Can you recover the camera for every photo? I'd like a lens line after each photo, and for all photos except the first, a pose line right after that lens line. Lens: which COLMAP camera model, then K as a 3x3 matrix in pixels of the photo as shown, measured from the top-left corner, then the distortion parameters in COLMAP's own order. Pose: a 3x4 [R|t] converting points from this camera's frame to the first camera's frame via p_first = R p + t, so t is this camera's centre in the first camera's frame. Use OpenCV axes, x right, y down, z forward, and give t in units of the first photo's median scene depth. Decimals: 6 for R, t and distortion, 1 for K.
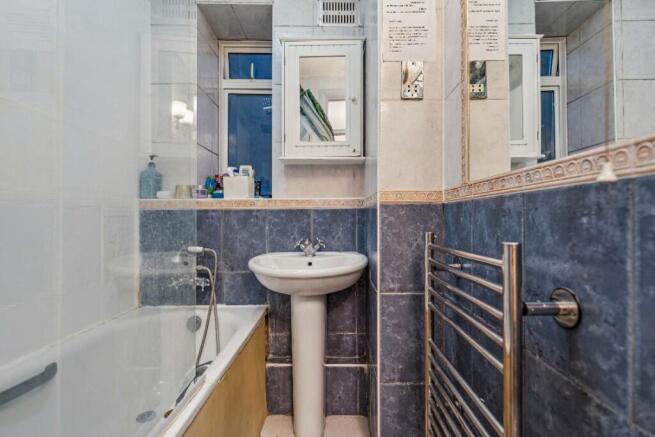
lens RADIAL K [[310.9, 0, 331.0], [0, 310.9, 219.1], [0, 0, 1]] dist [0.004124, -0.002195]
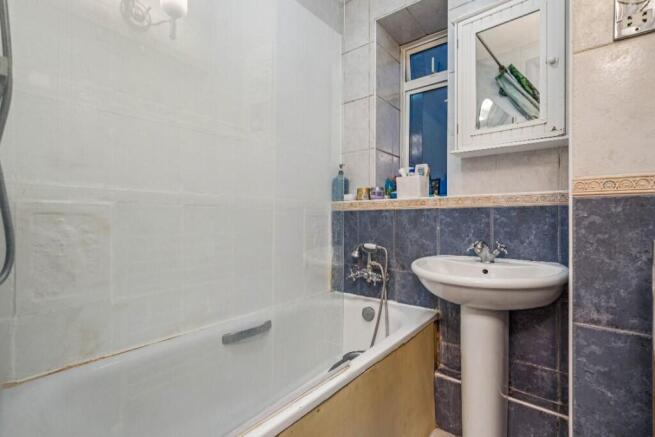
lens RADIAL K [[310.9, 0, 328.0], [0, 310.9, 217.7], [0, 0, 1]] dist [0.004124, -0.002195]
pose [[0.761465, 0.000978, -0.648206, 0.151960], [-0.003465, 0.999991, -0.002561, 0.000262], [0.648197, 0.004196, 0.761461, 0.067993]]
